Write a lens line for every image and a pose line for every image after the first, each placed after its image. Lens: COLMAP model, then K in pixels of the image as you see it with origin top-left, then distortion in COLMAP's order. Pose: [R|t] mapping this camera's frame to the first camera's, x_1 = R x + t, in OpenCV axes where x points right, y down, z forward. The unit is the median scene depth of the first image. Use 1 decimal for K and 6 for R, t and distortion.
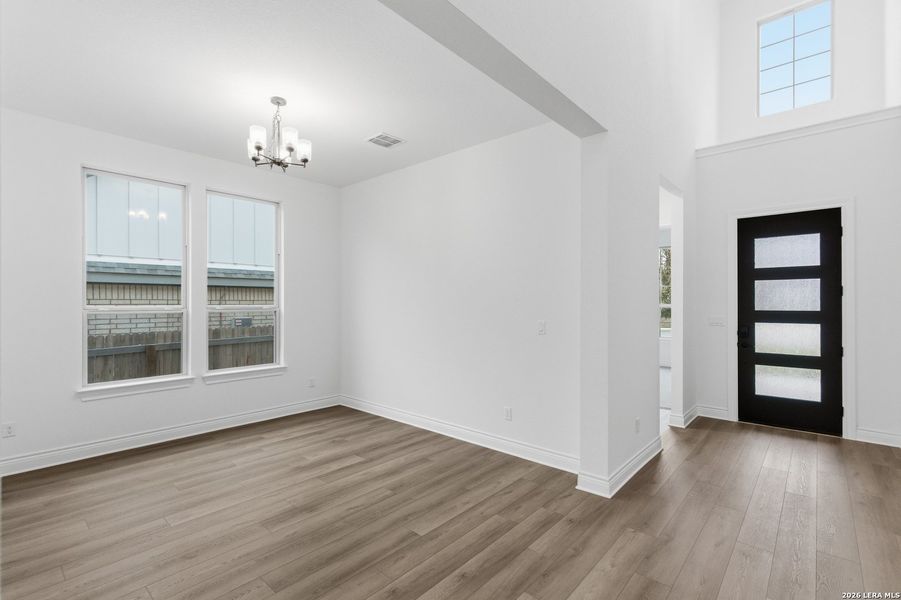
lens RADIAL K [[412.4, 0, 451.7], [0, 412.4, 302.9], [0, 0, 1]] dist [0.002732, 0.001759]
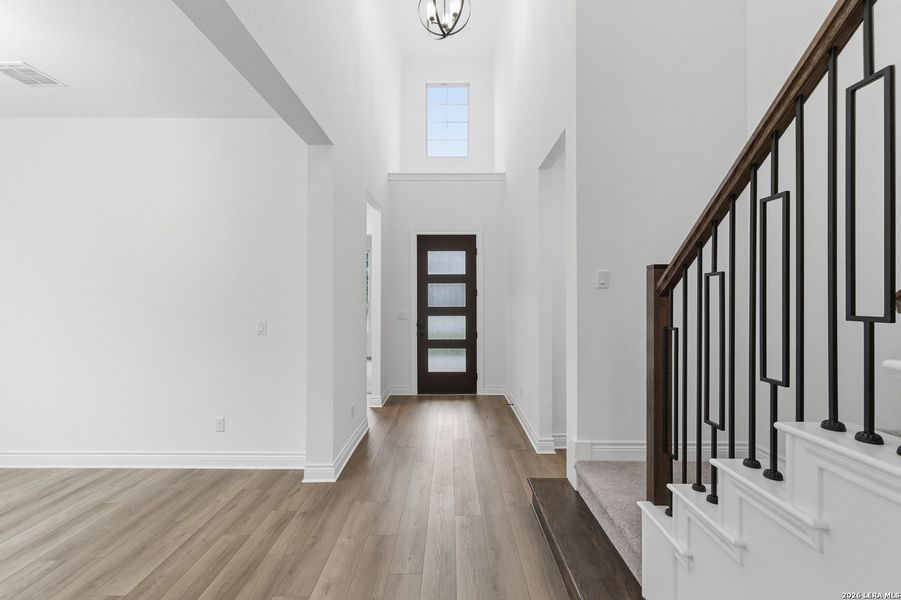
lens RADIAL K [[412.4, 0, 444.1], [0, 412.4, 298.4], [0, 0, 1]] dist [0.002732, 0.001759]
pose [[0.755435, 0.000747, 0.655223, -0.081038], [0.002458, 0.999989, -0.003975, -0.003379], [-0.655219, 0.004613, 0.755425, -0.007963]]
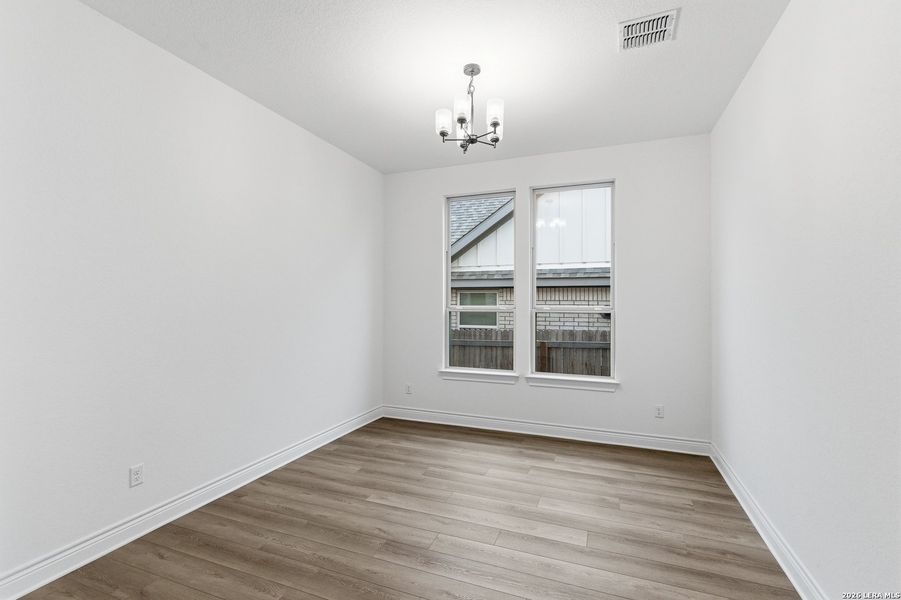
lens RADIAL K [[412.4, 0, 454.0], [0, 412.4, 293.4], [0, 0, 1]] dist [0.002732, 0.001759]
pose [[0.347032, -0.017652, -0.937687, 0.308358], [-0.004884, 0.999775, -0.020629, -0.004268], [0.937841, 0.011738, 0.346868, 0.526144]]
